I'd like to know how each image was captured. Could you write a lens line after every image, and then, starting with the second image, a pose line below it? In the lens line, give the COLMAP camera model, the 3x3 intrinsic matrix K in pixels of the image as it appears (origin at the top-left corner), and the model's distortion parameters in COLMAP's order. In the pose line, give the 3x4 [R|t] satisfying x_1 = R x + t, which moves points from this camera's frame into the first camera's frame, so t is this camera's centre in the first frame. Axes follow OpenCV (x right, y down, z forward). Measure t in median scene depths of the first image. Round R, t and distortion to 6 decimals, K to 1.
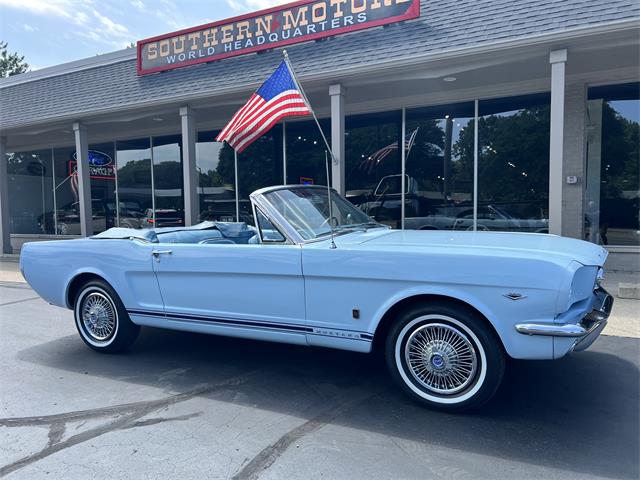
lens RADIAL K [[451.3, 0, 318.7], [0, 451.3, 240.6], [0, 0, 1]] dist [-0.009102, -0.009818]
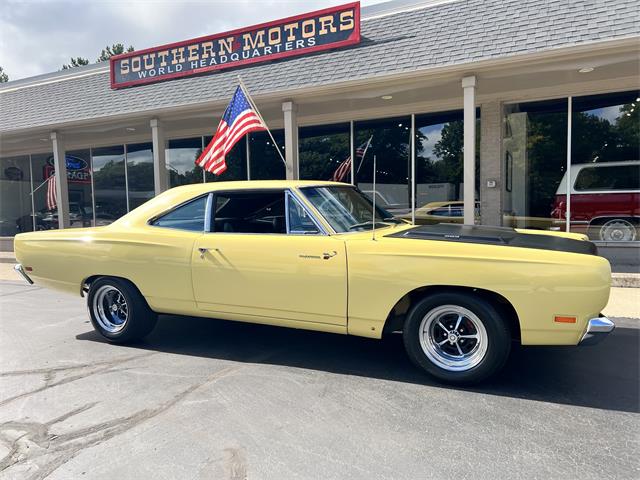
lens RADIAL K [[451.3, 0, 321.4], [0, 451.3, 239.4], [0, 0, 1]] dist [-0.009102, -0.009818]
pose [[0.998812, -0.010902, 0.047484, 0.055954], [0.010974, 0.999939, -0.001246, 0.004503], [-0.047468, 0.001766, 0.998871, -0.123891]]
